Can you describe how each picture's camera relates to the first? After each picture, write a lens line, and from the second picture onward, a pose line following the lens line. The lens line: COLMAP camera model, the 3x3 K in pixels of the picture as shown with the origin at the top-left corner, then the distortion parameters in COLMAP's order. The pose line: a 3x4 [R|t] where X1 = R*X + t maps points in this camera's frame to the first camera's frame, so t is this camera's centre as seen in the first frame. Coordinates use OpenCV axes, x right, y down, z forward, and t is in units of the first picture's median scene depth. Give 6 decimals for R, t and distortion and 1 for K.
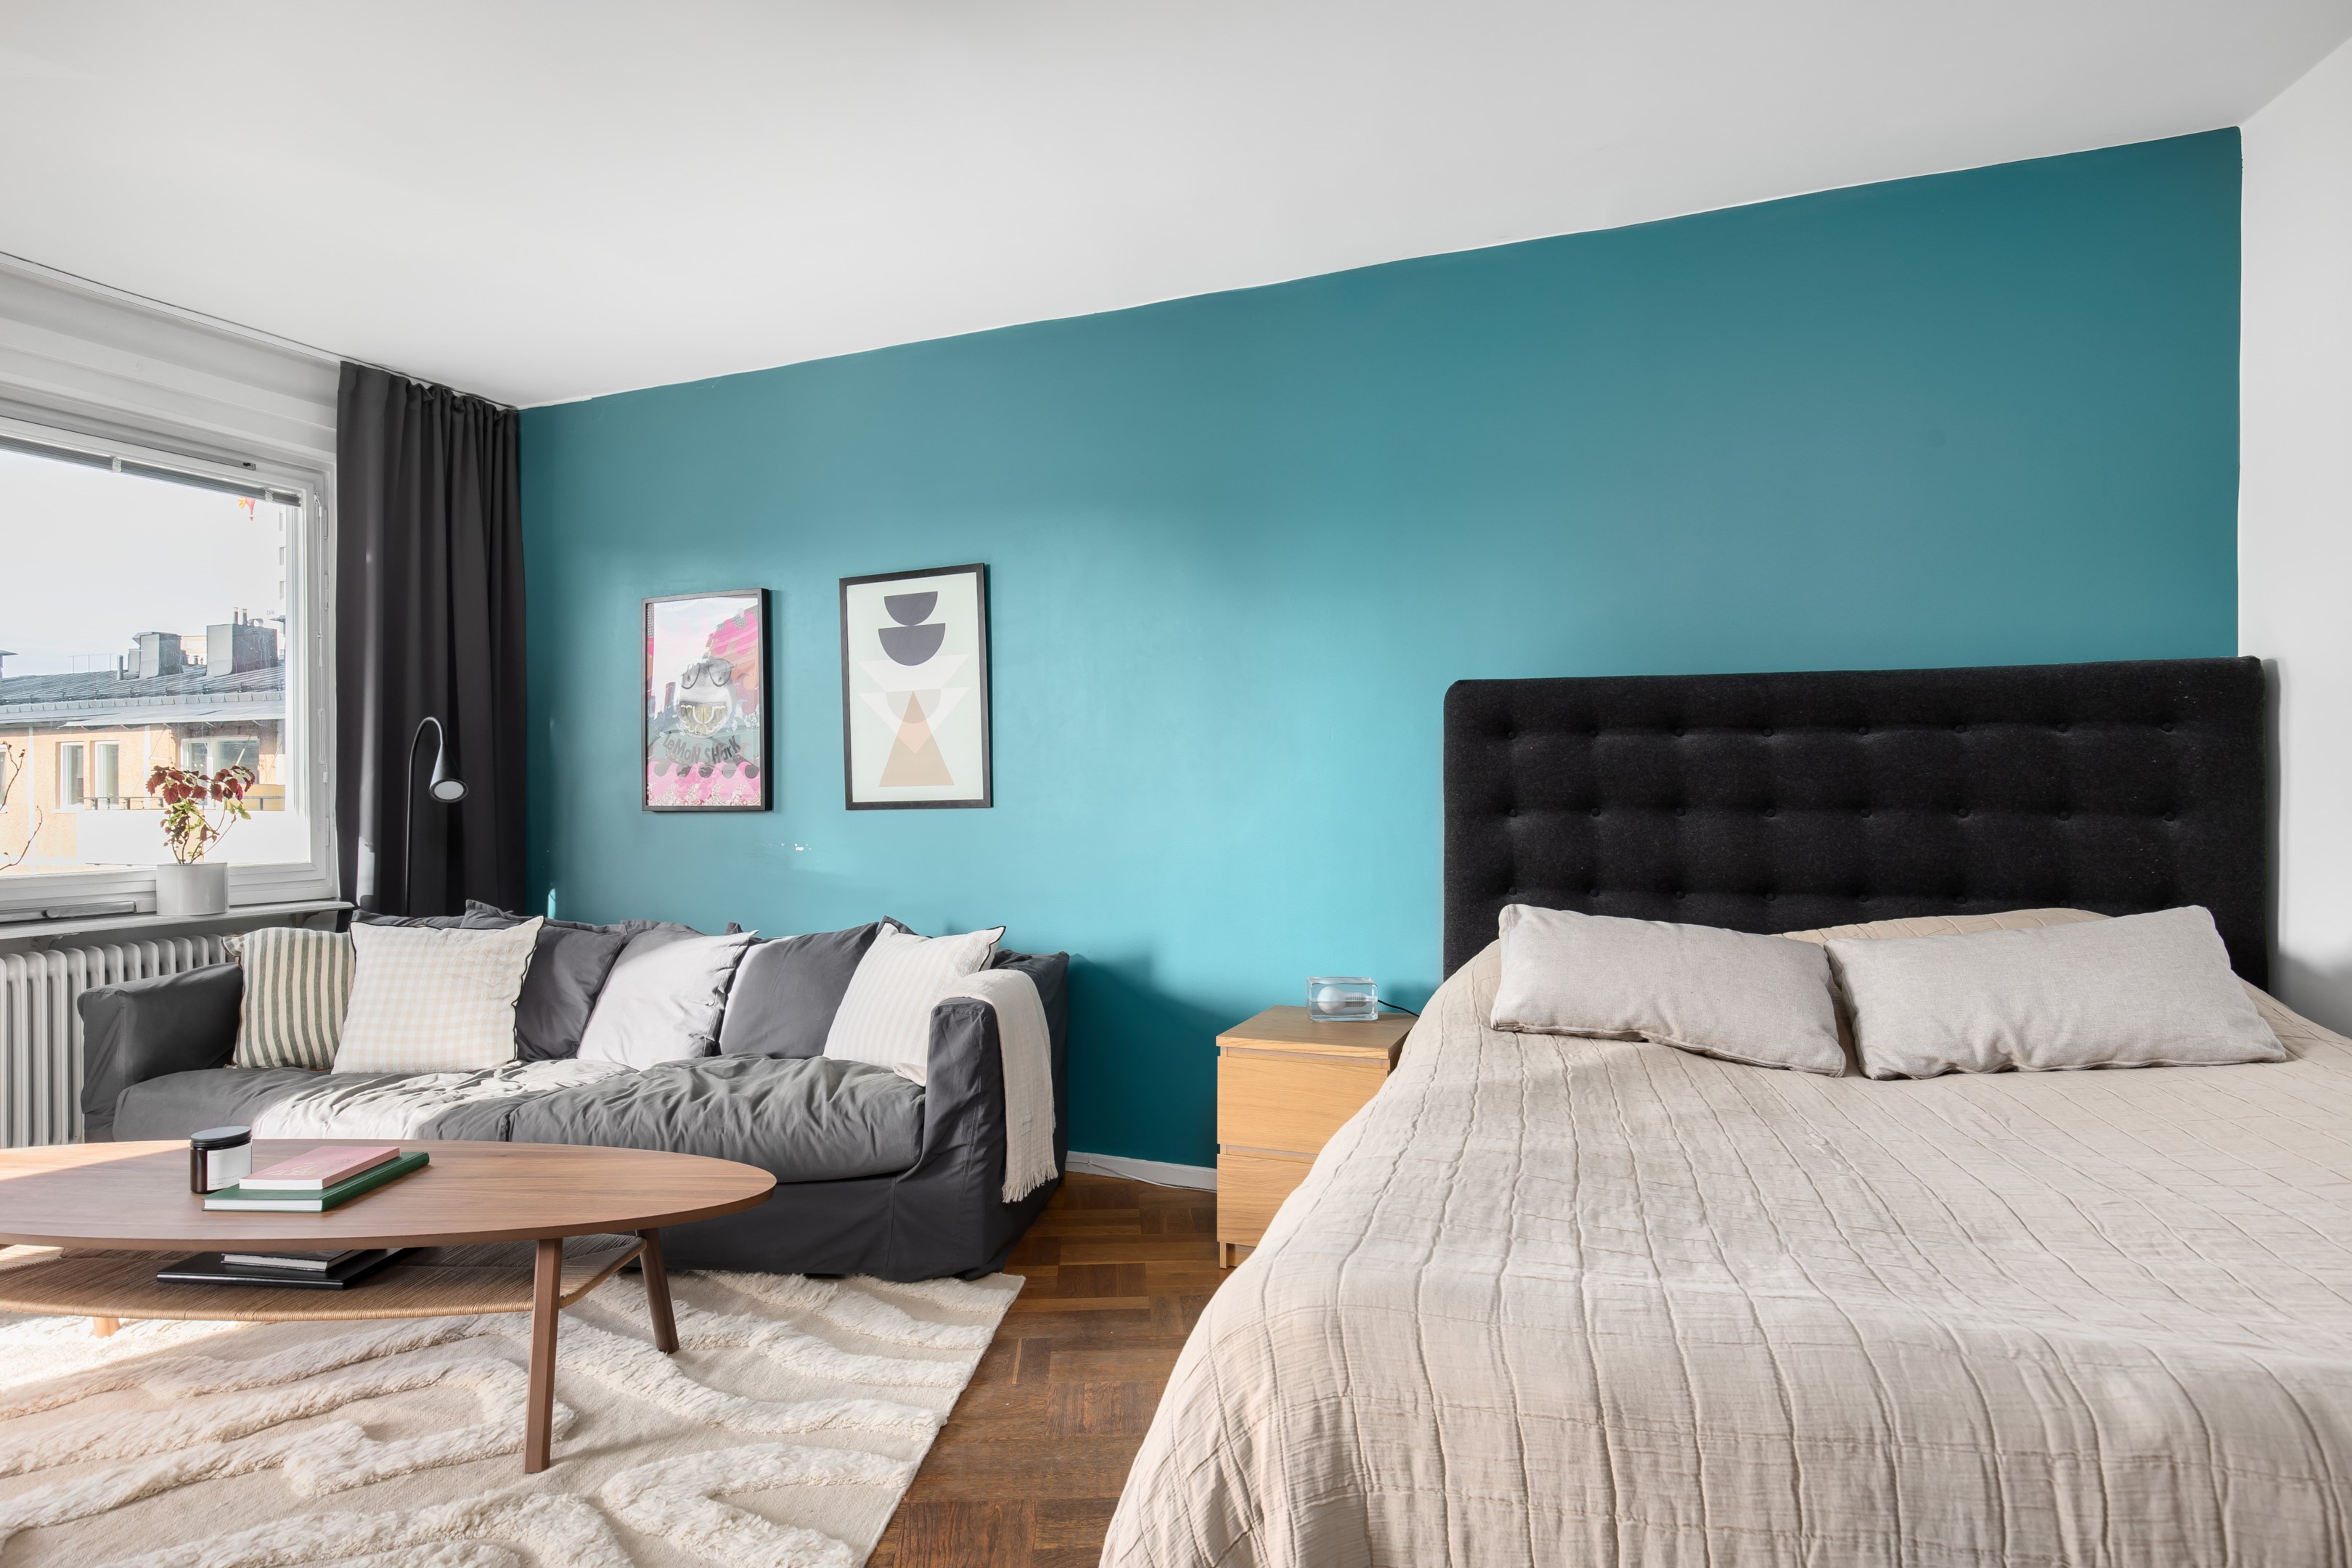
lens RADIAL K [[1299.7, 0, 1176.0], [0, 1299.7, 784.0], [0, 0, 1]] dist [0.000482, -0.000035]
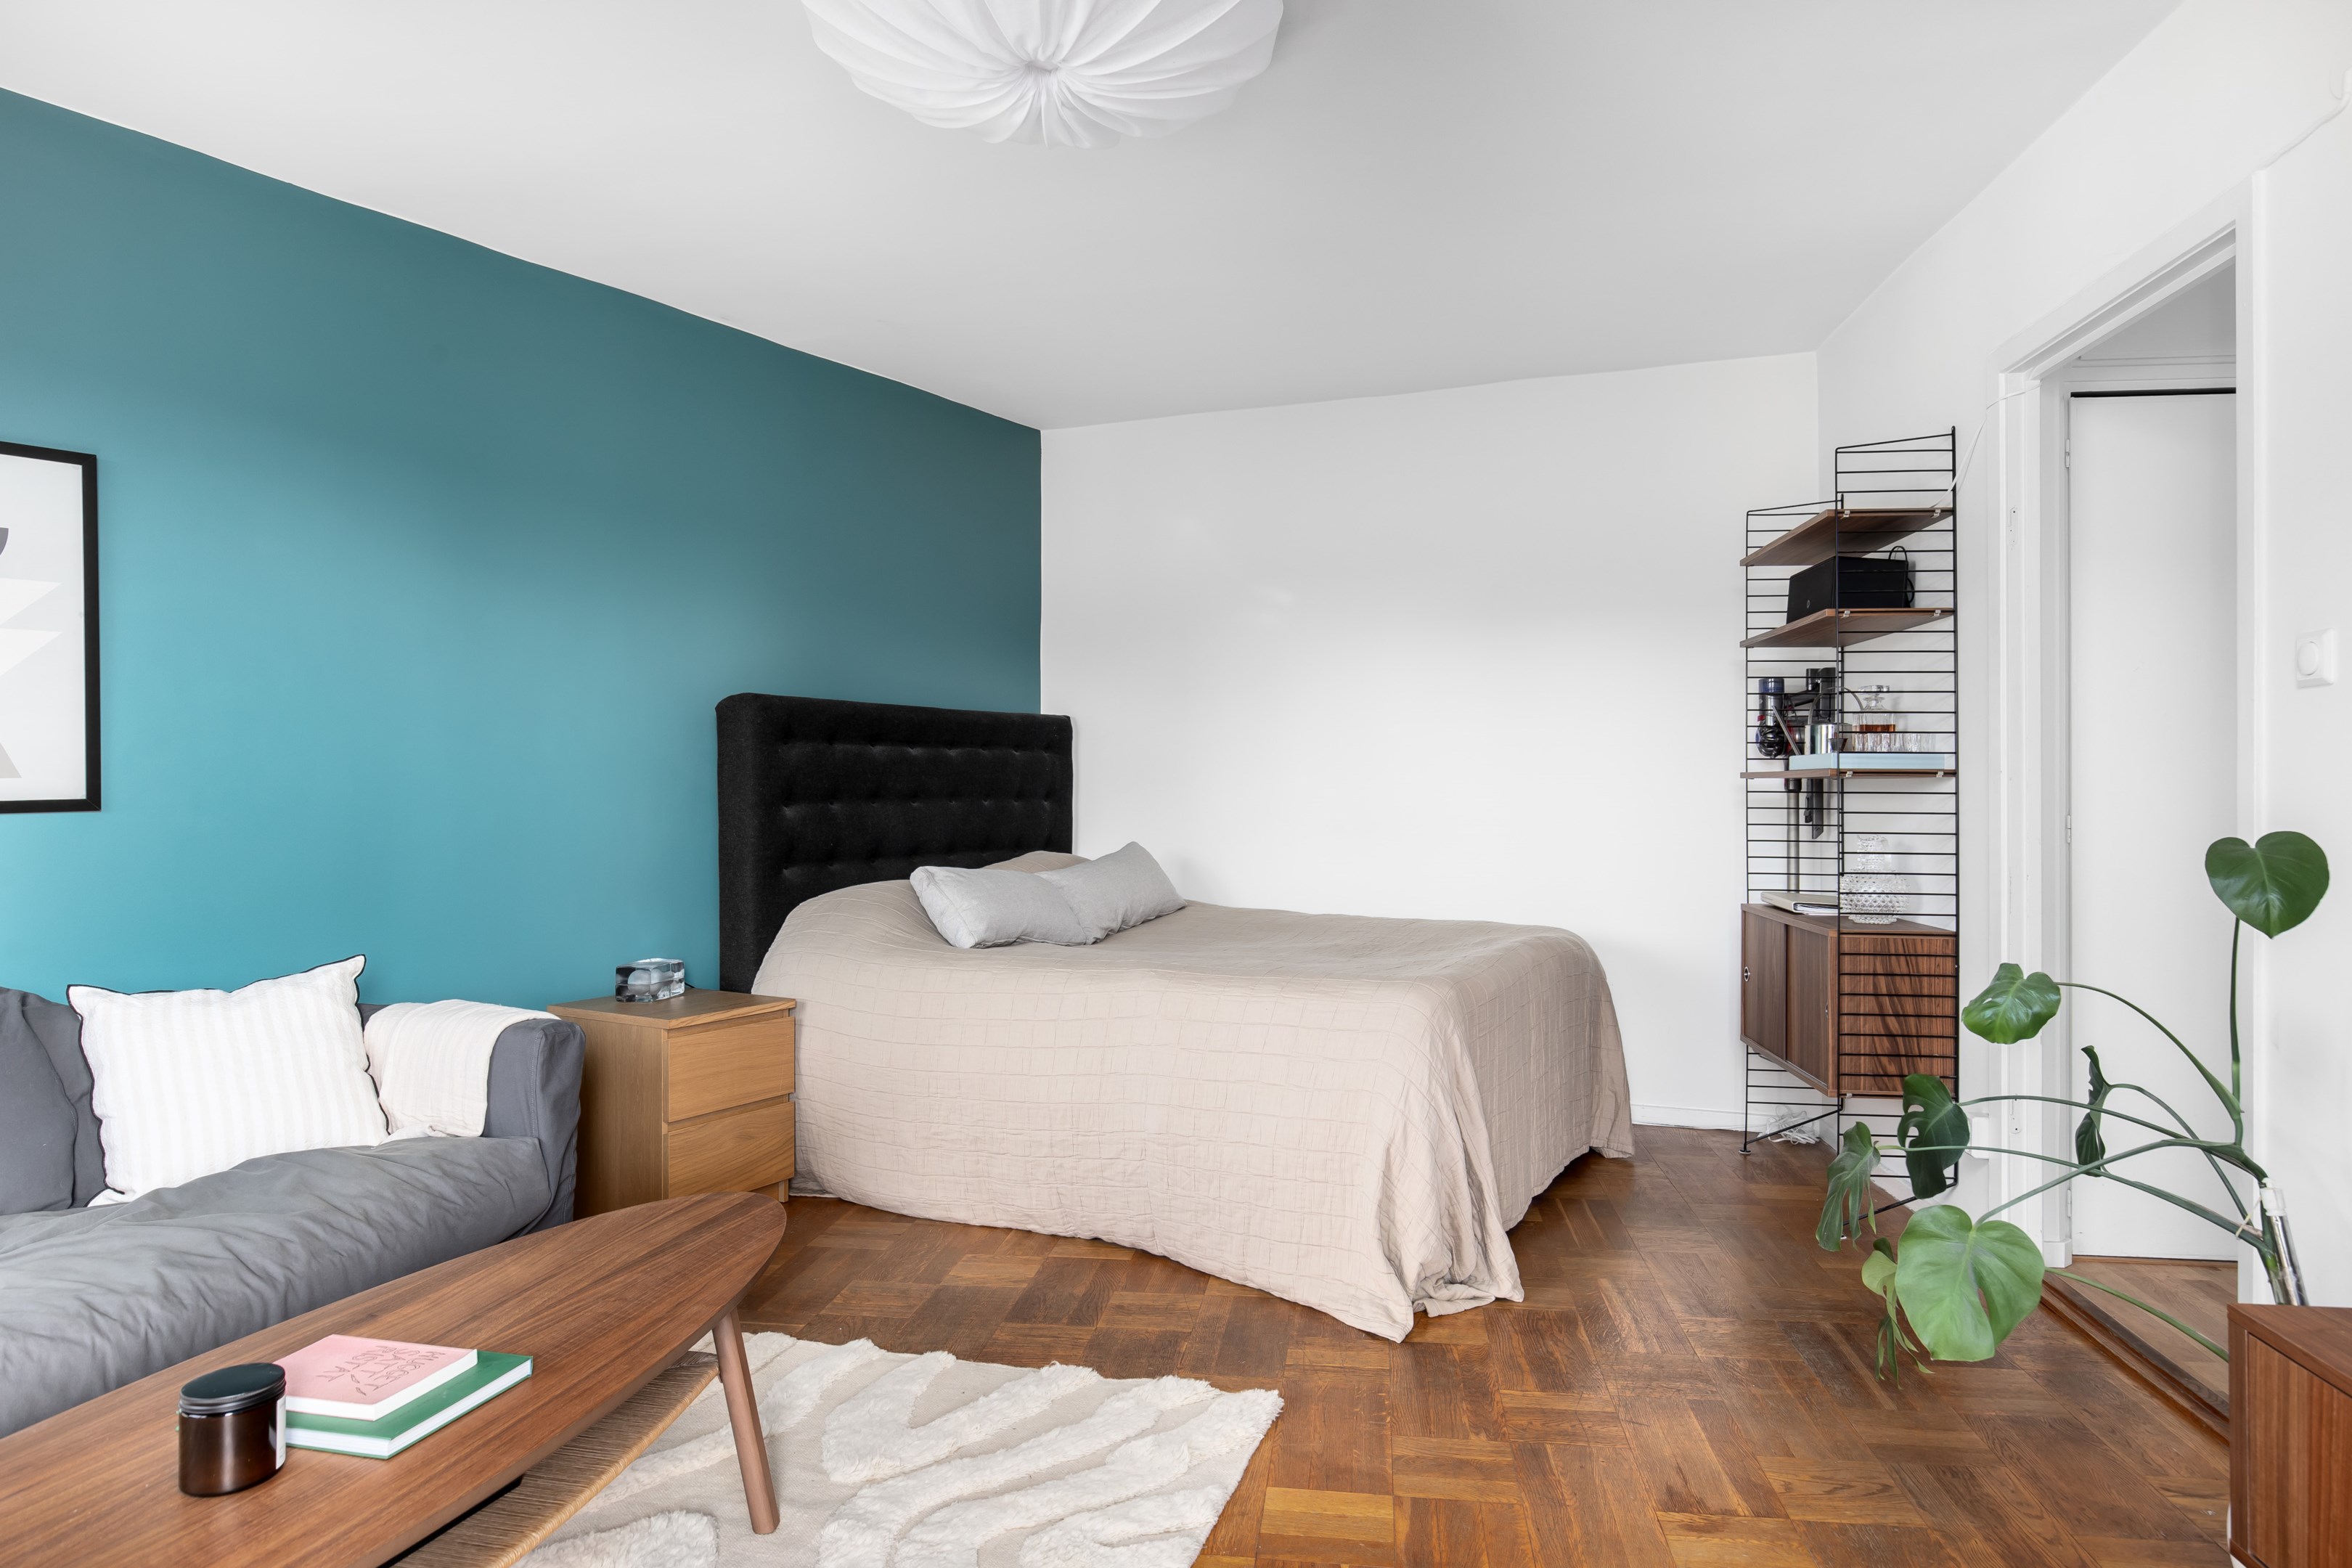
lens RADIAL K [[1449.3, 0, 1176.0], [0, 1449.3, 784.0], [0, 0, 1]] dist [0.048720, 0.000297]
pose [[0.186169, -0.000064, 0.982518, -0.923598], [-0.005930, 0.999982, 0.001189, -0.000352], [-0.982500, -0.006047, 0.186166, 0.333038]]
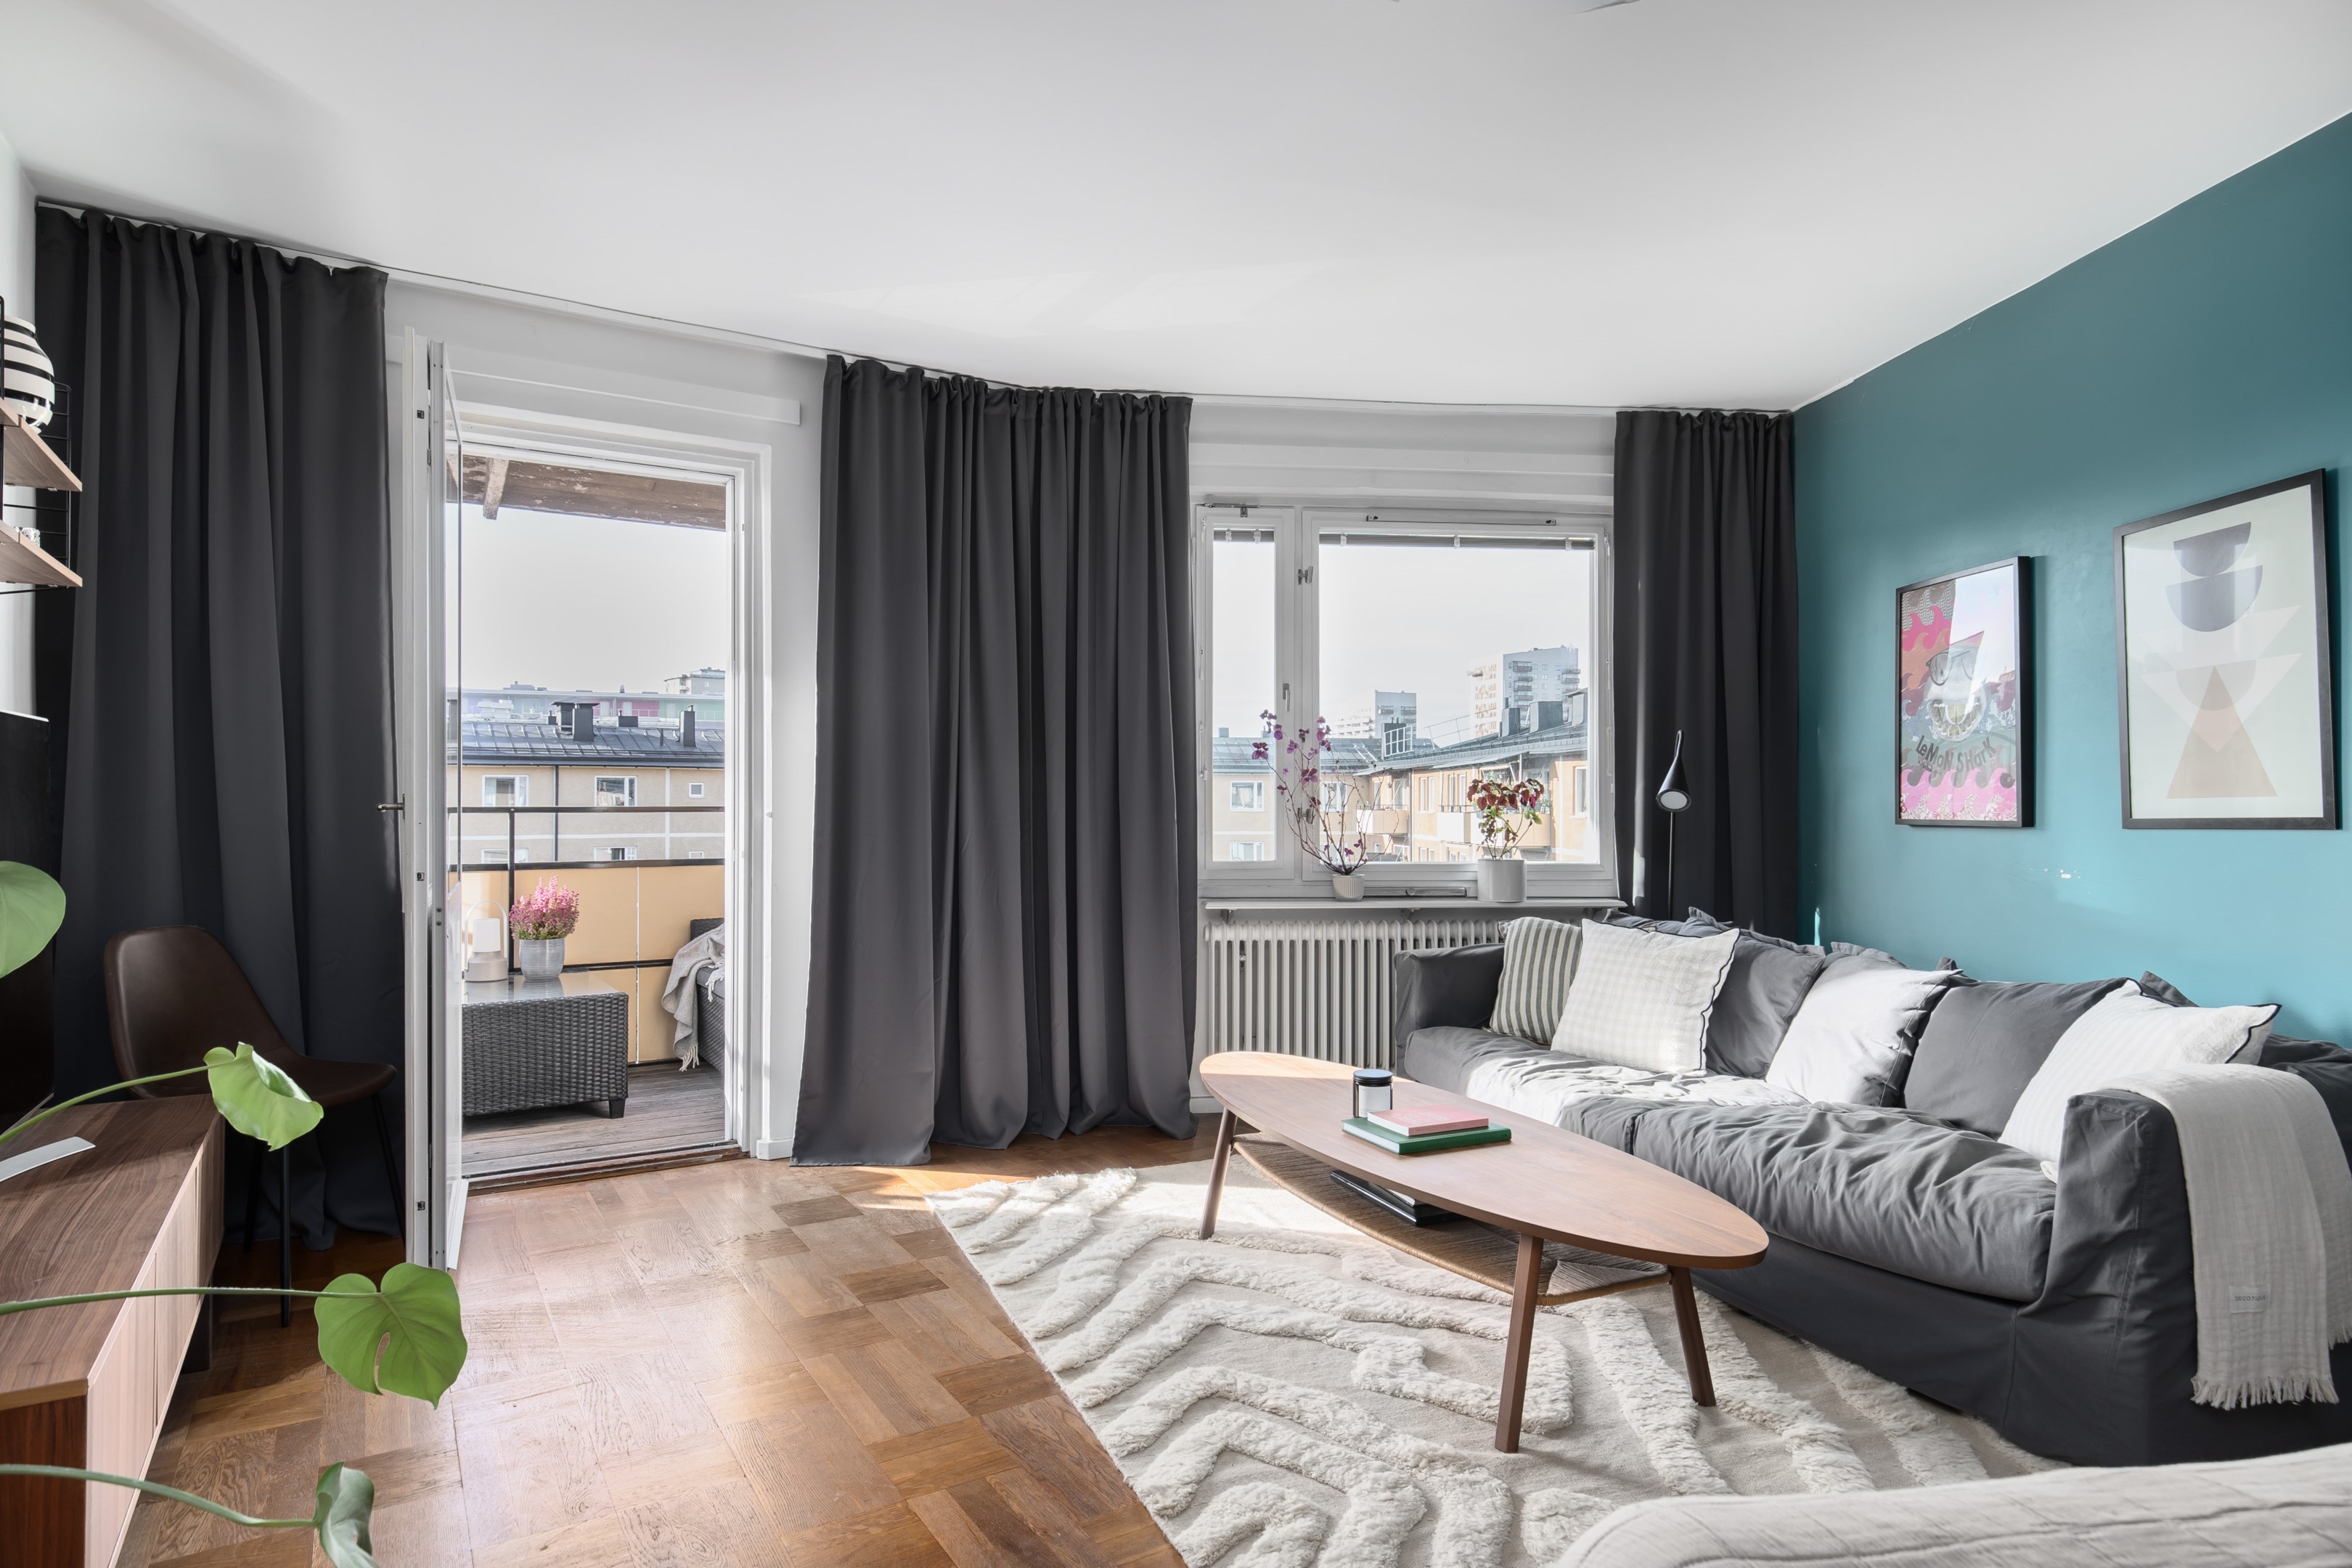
lens RADIAL K [[1308.3, 0, 1175.1], [0, 1308.3, 796.9], [0, 0, 1]] dist [0.000175, -0.001416]
pose [[0.472516, 0.002660, -0.881318, 0.193570], [-0.003568, 0.999993, 0.001106, 0.002802], [0.881315, 0.002622, 0.472522, 0.171003]]
